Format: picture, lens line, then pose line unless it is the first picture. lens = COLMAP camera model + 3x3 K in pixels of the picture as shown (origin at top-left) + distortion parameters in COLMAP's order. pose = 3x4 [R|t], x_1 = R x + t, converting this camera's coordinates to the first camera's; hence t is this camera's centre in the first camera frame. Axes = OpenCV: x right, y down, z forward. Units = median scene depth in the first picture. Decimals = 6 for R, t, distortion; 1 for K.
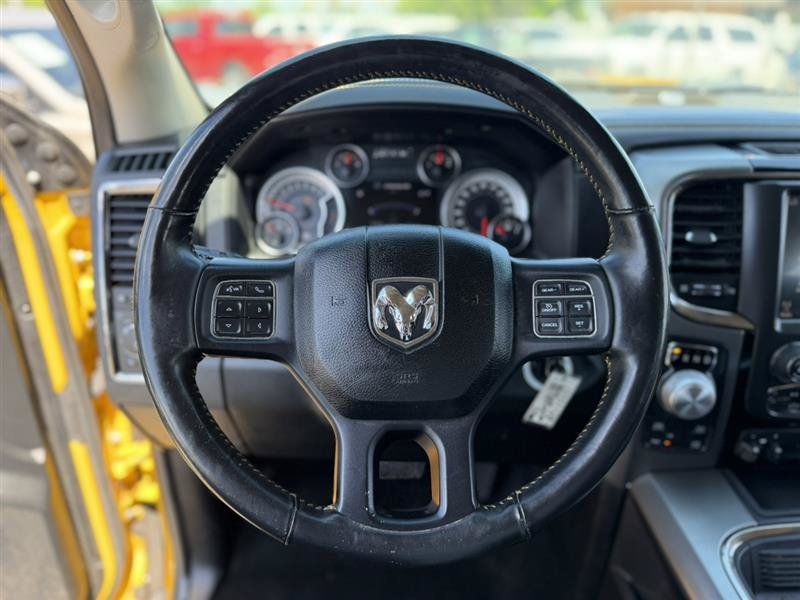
lens RADIAL K [[583.6, 0, 406.3], [0, 583.6, 297.8], [0, 0, 1]] dist [0.002984, -0.002716]
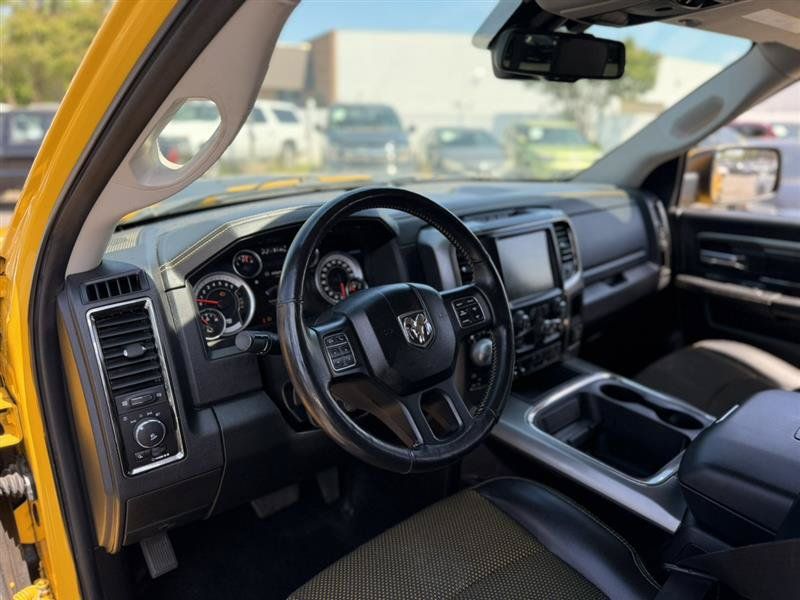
lens RADIAL K [[583.6, 0, 406.3], [0, 583.6, 297.8], [0, 0, 1]] dist [0.002984, -0.002716]
pose [[0.758969, -0.195452, 0.621099, -0.676377], [0.262744, 0.964707, -0.017486, -0.028788], [-0.595761, 0.176462, 0.783537, -0.271591]]
